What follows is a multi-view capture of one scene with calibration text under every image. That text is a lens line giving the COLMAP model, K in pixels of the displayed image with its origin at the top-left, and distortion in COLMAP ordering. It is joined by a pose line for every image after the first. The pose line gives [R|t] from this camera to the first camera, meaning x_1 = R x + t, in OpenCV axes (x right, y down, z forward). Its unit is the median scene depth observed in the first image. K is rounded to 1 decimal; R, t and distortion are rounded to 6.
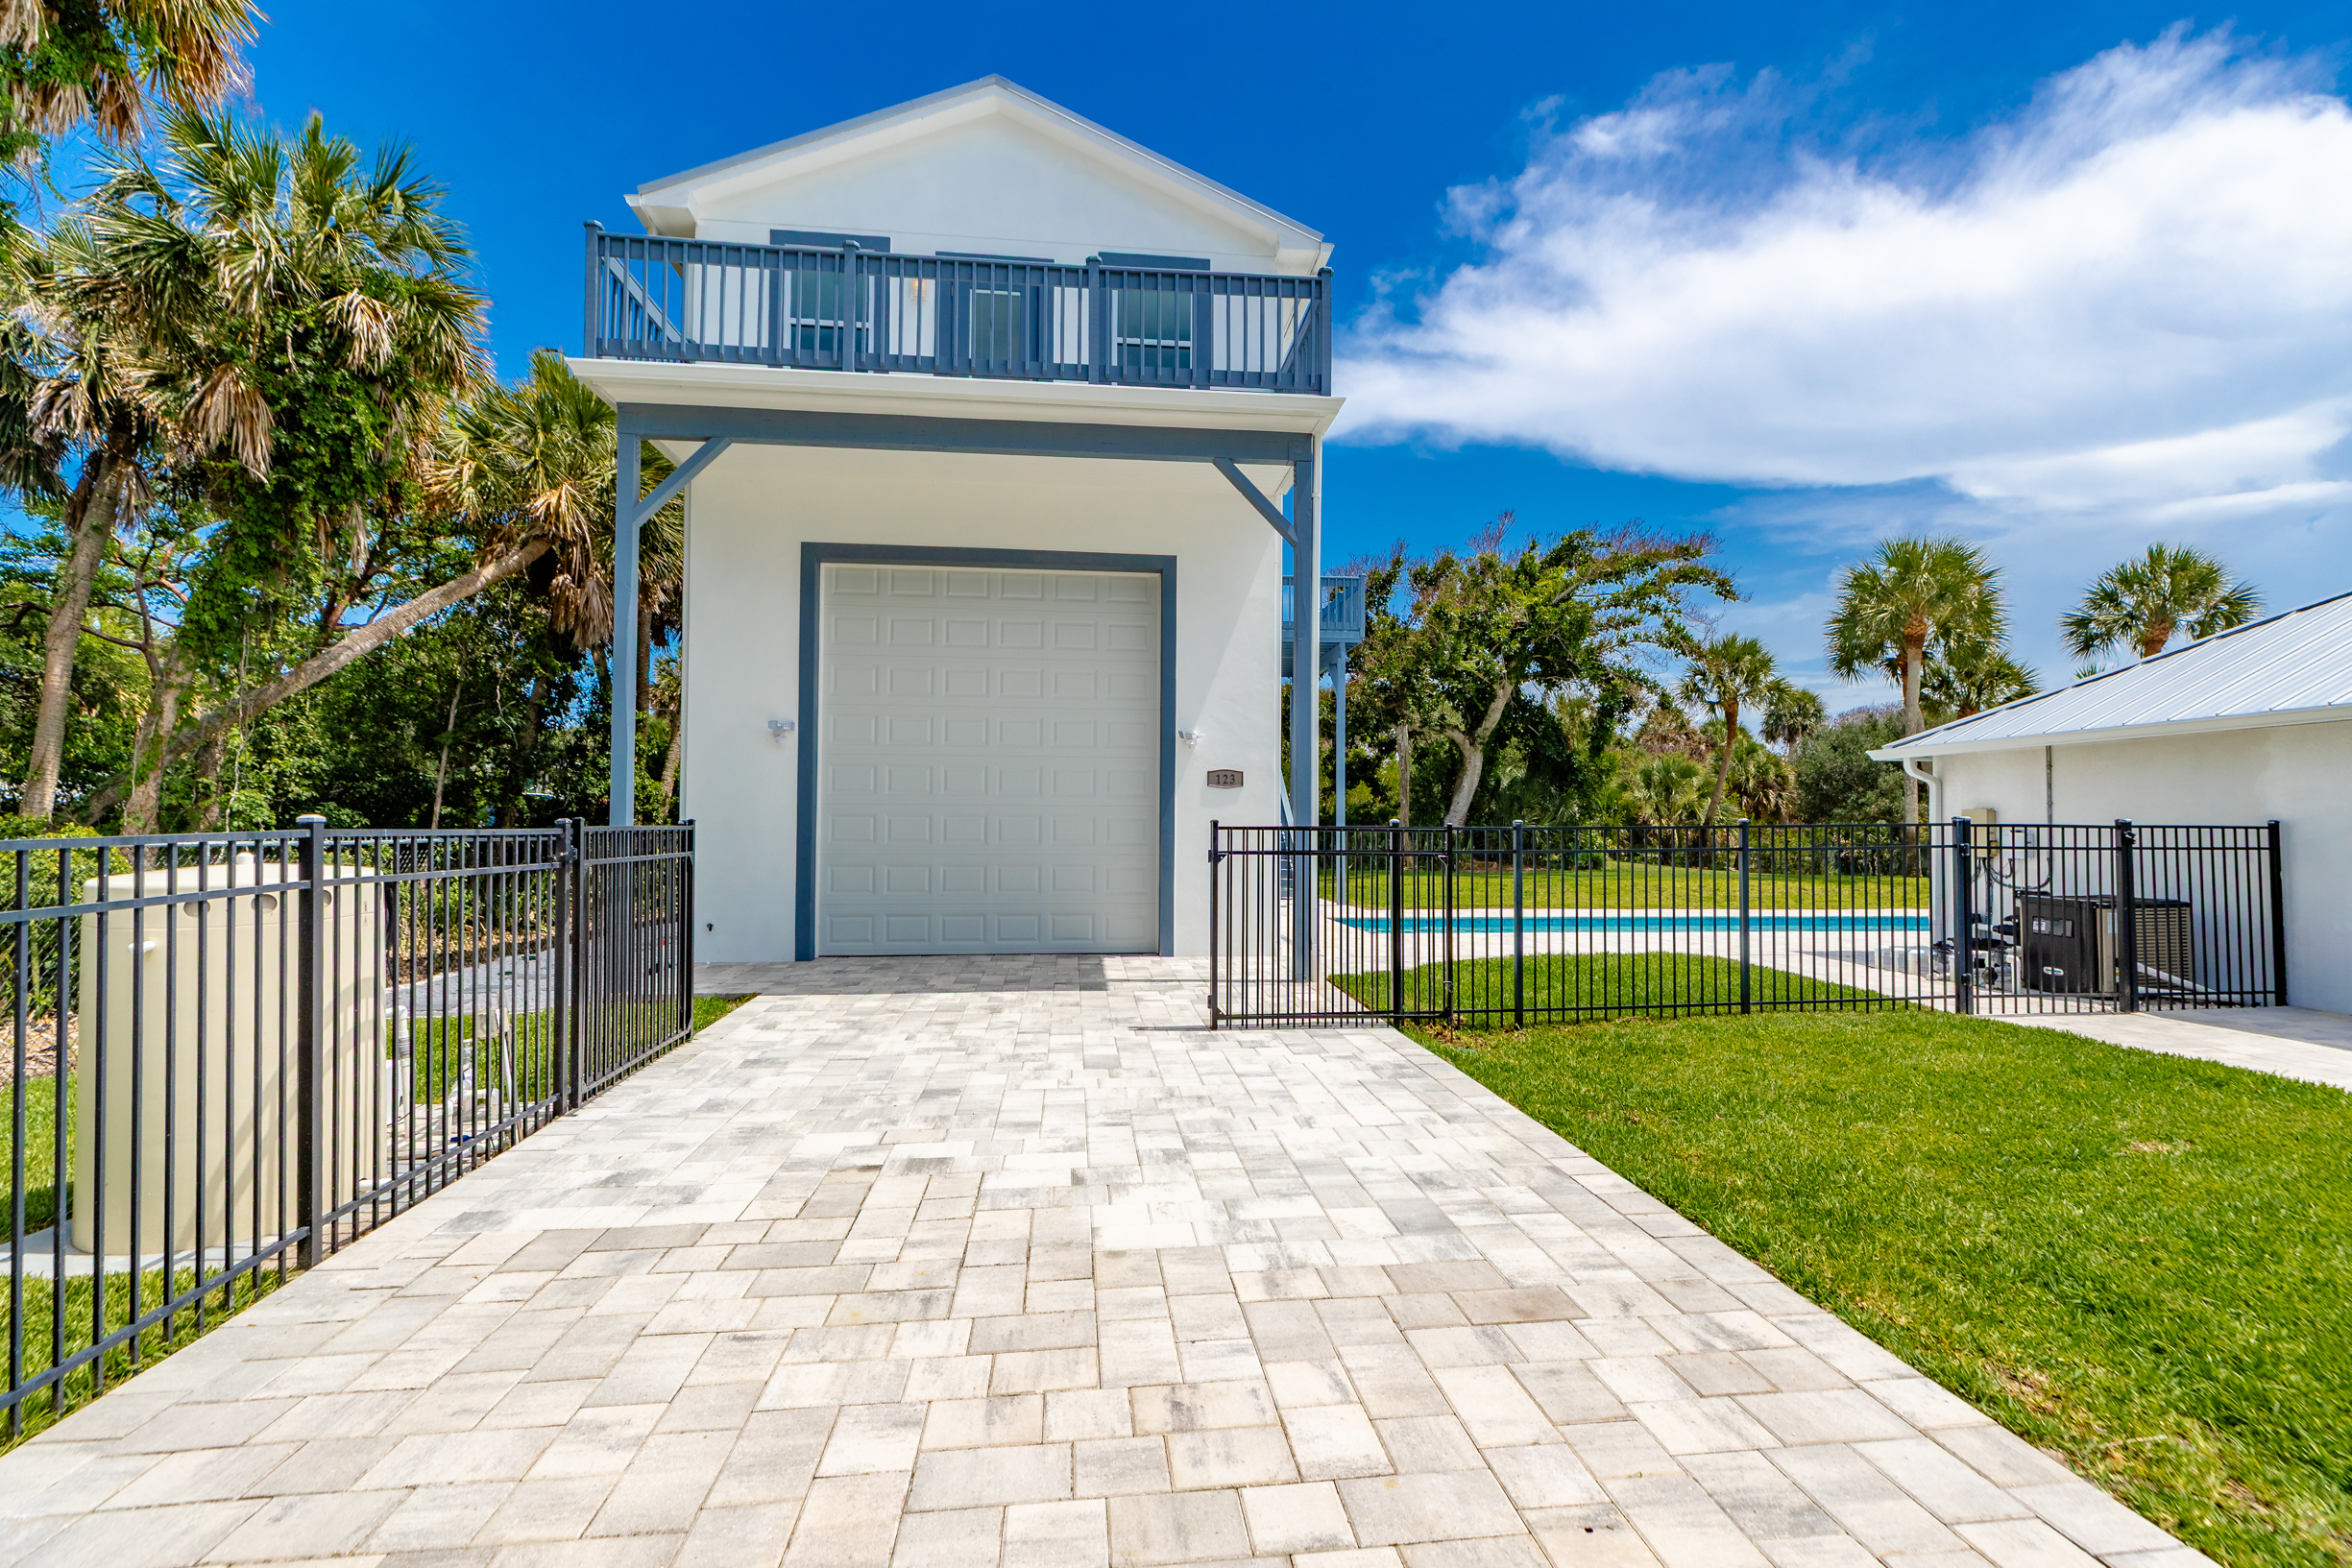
lens RADIAL K [[1054.1, 0, 1187.3], [0, 1054.1, 792.0], [0, 0, 1]] dist [0.008514, -0.000890]
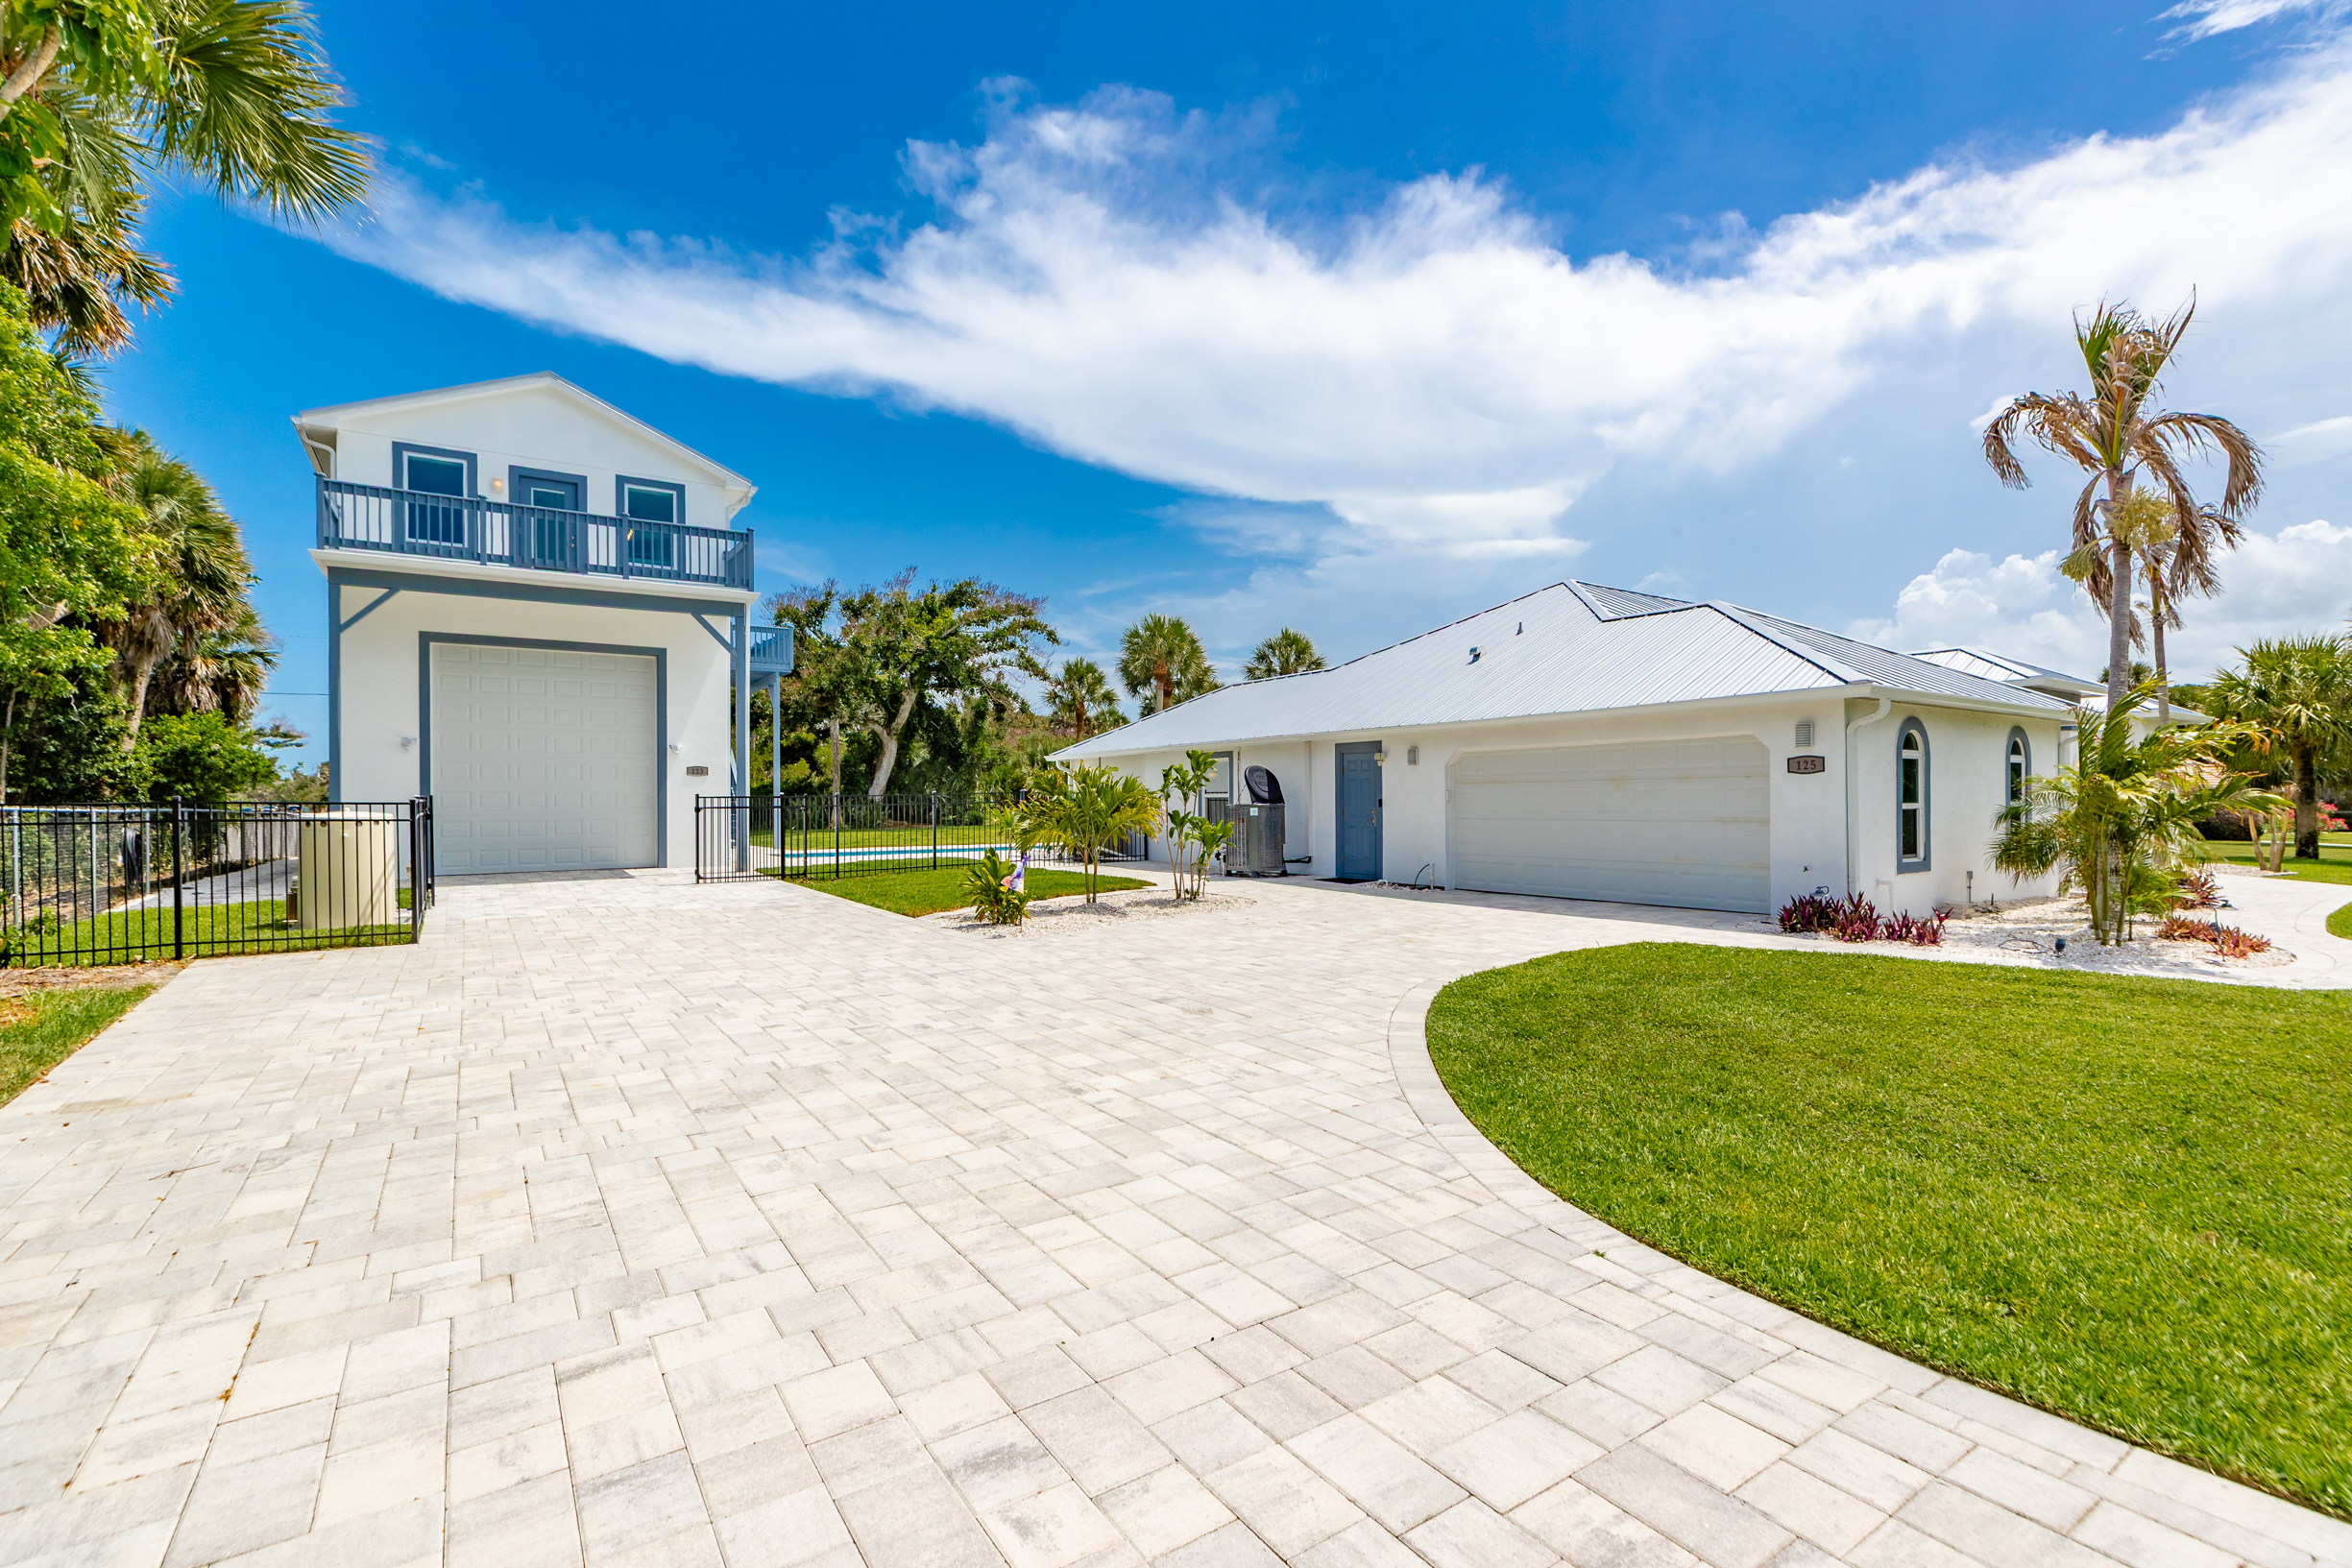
lens RADIAL K [[1054.1, 0, 1179.5], [0, 1054.1, 839.9], [0, 0, 1]] dist [0.008514, -0.000890]
pose [[0.886093, -0.025844, 0.462786, -0.060948], [-0.009162, 0.997273, 0.073235, -0.029278], [-0.463416, -0.069133, 0.883440, -0.801748]]
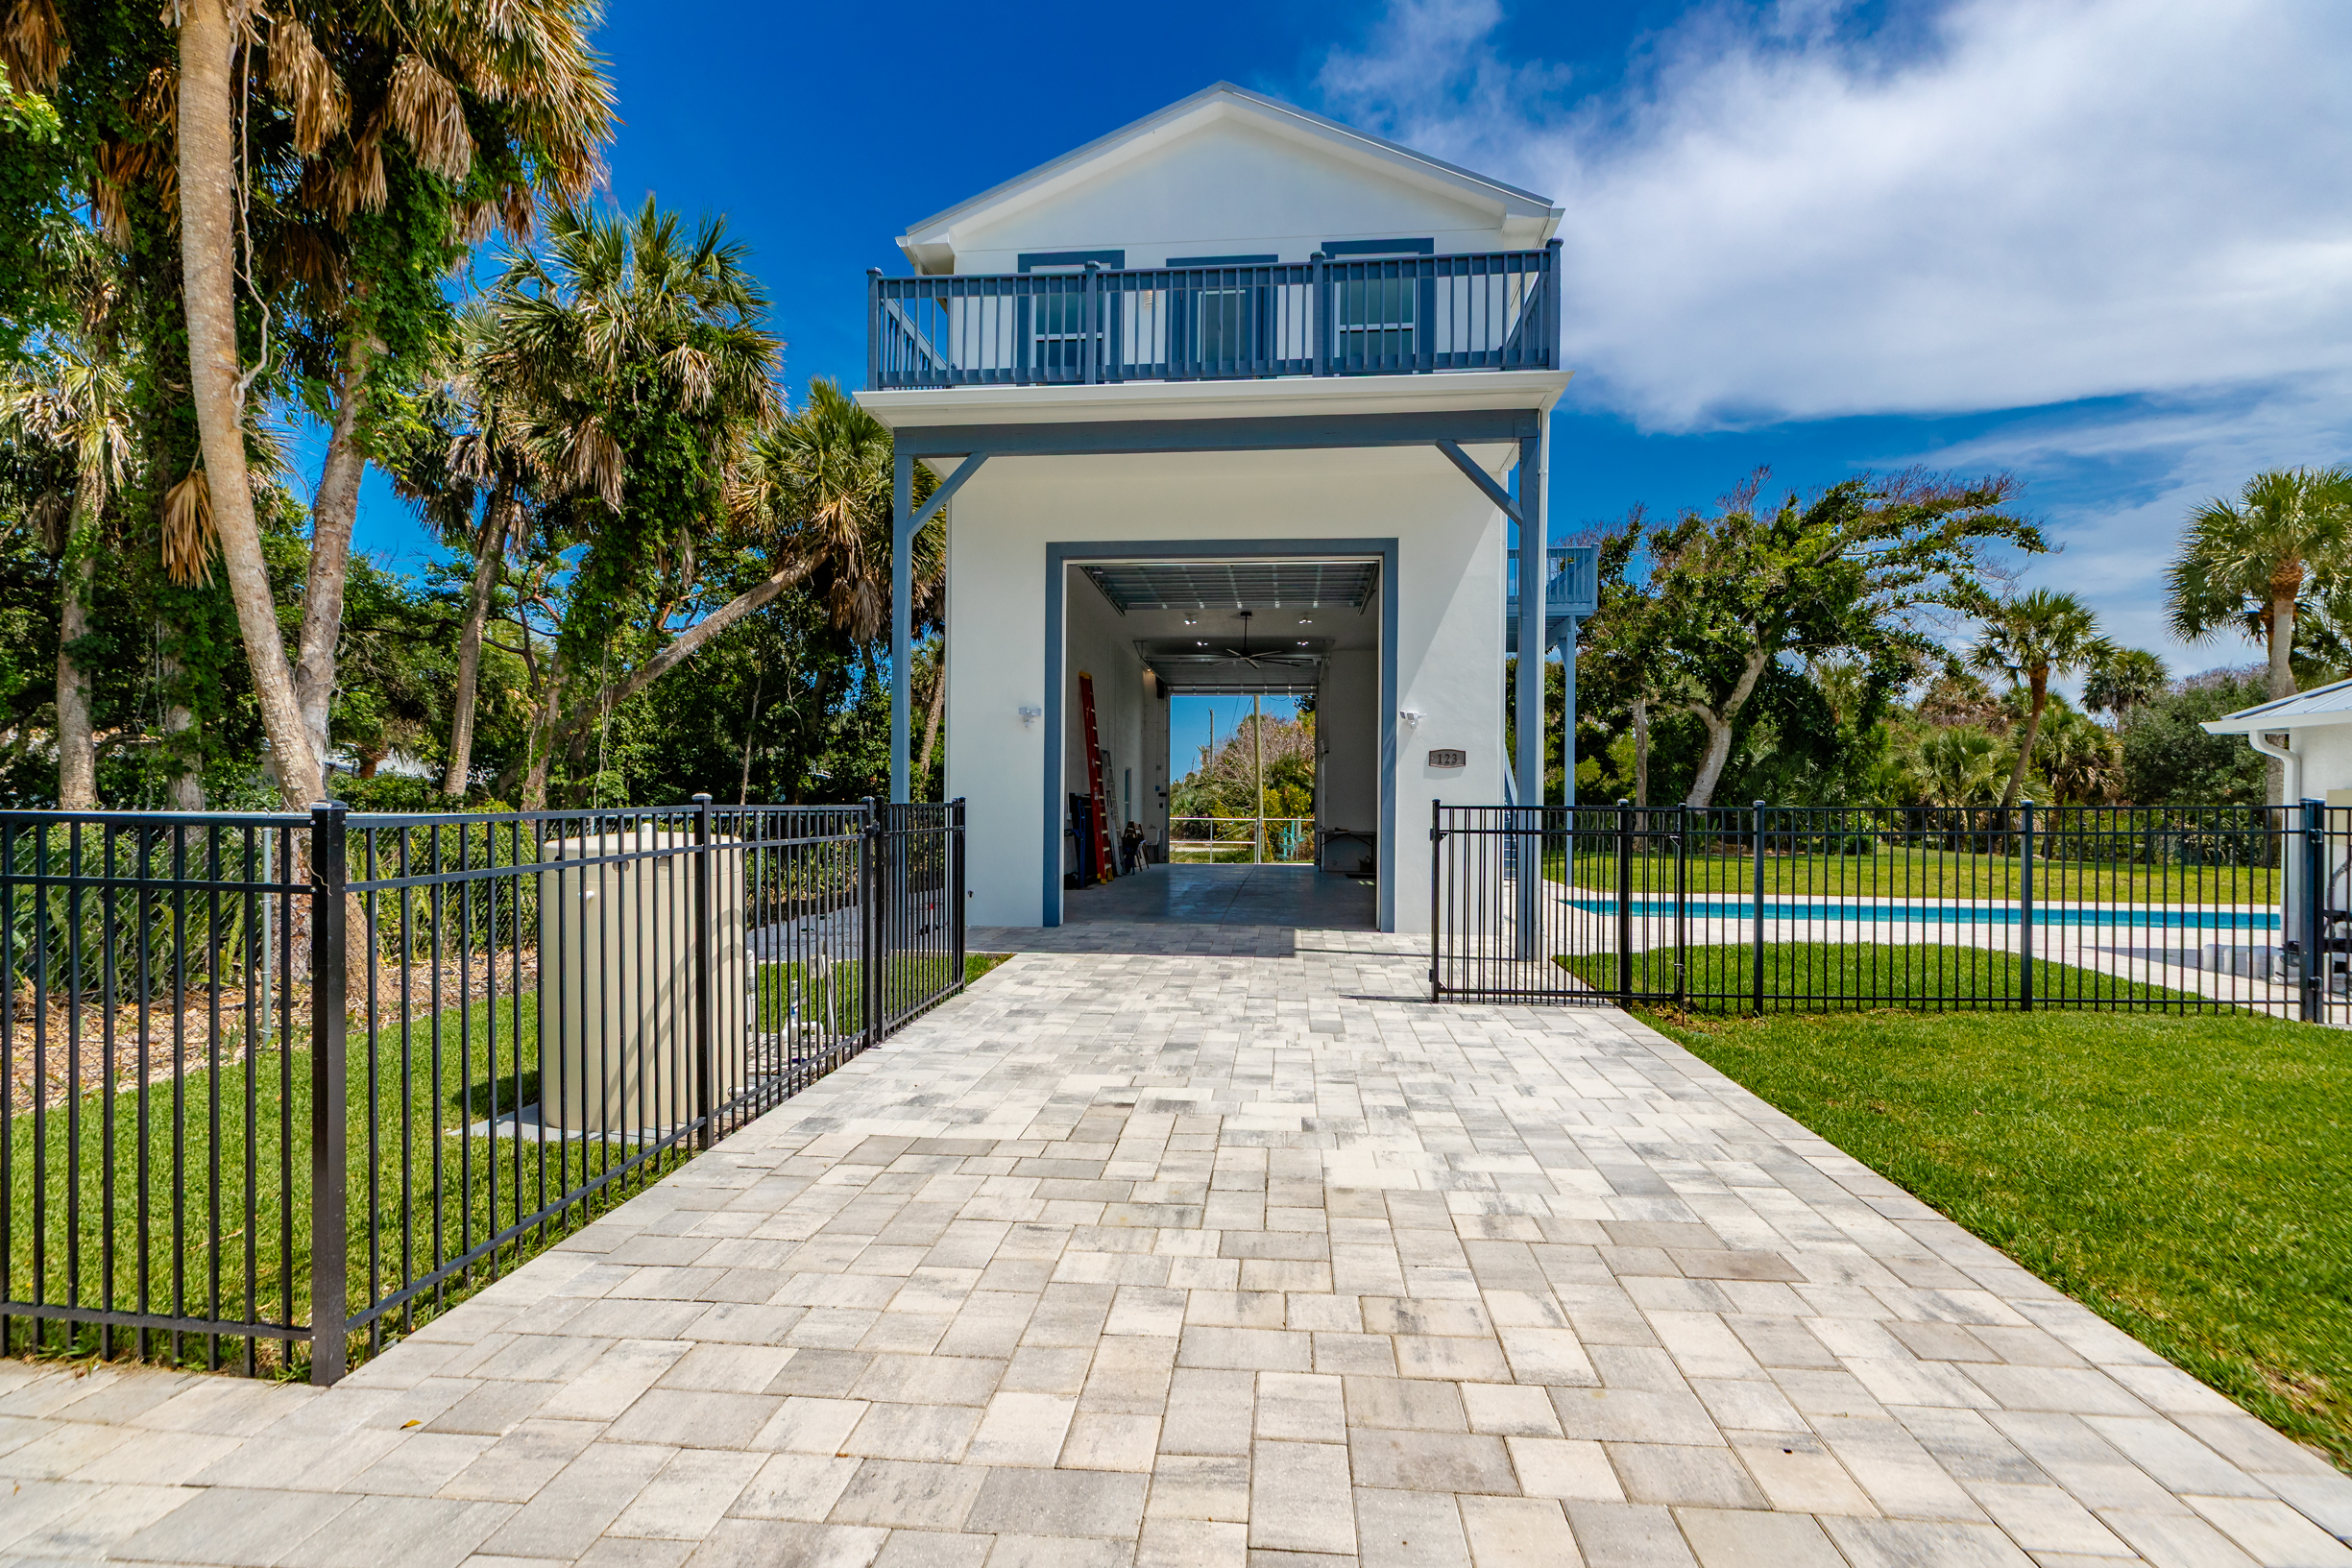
lens RADIAL K [[1054.1, 0, 1188.1], [0, 1054.1, 792.9], [0, 0, 1]] dist [0.008514, -0.000890]
pose [[0.979235, 0.002347, -0.202713, -0.001163], [0.002051, 0.999767, 0.021485, -0.001249], [0.202716, -0.021455, 0.979002, -0.028657]]
